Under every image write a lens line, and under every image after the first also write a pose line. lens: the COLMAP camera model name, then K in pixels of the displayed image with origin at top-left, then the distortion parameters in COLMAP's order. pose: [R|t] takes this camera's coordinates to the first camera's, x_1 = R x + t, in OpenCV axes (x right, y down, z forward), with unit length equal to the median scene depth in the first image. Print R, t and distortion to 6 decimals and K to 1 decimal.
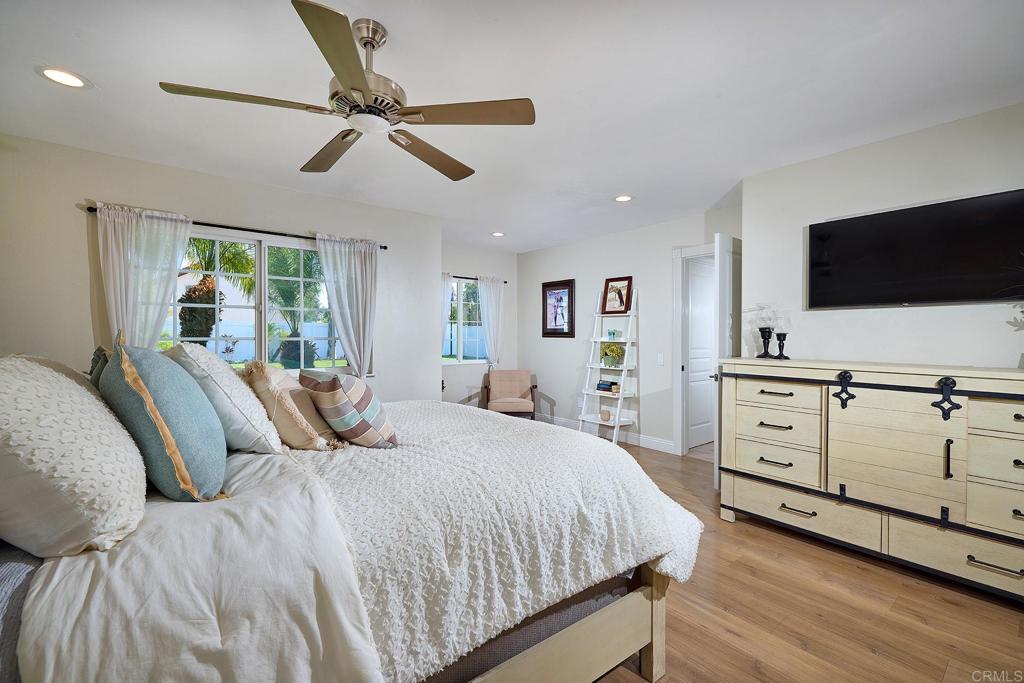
lens RADIAL K [[438.4, 0, 511.5], [0, 438.4, 341.0], [0, 0, 1]] dist [-0.000341, -0.000231]
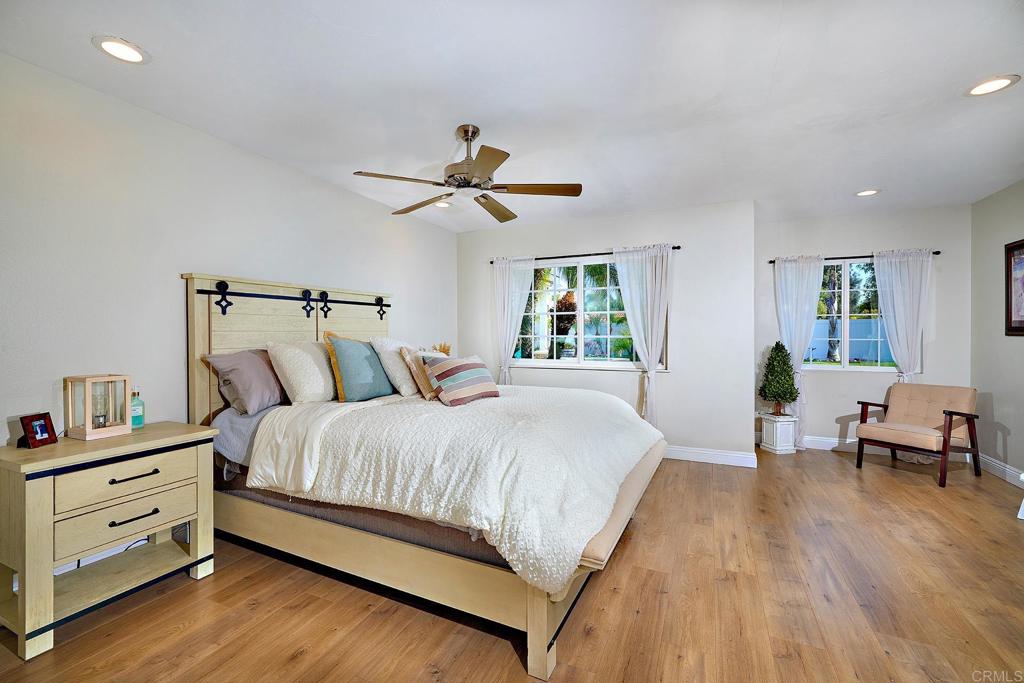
lens RADIAL K [[438.4, 0, 508.9], [0, 438.4, 339.4], [0, 0, 1]] dist [-0.000341, -0.000231]
pose [[0.445720, 0.006272, -0.895151, 0.483282], [-0.009390, 0.999953, 0.002331, 0.002419], [0.895123, 0.007366, 0.445758, 0.205293]]
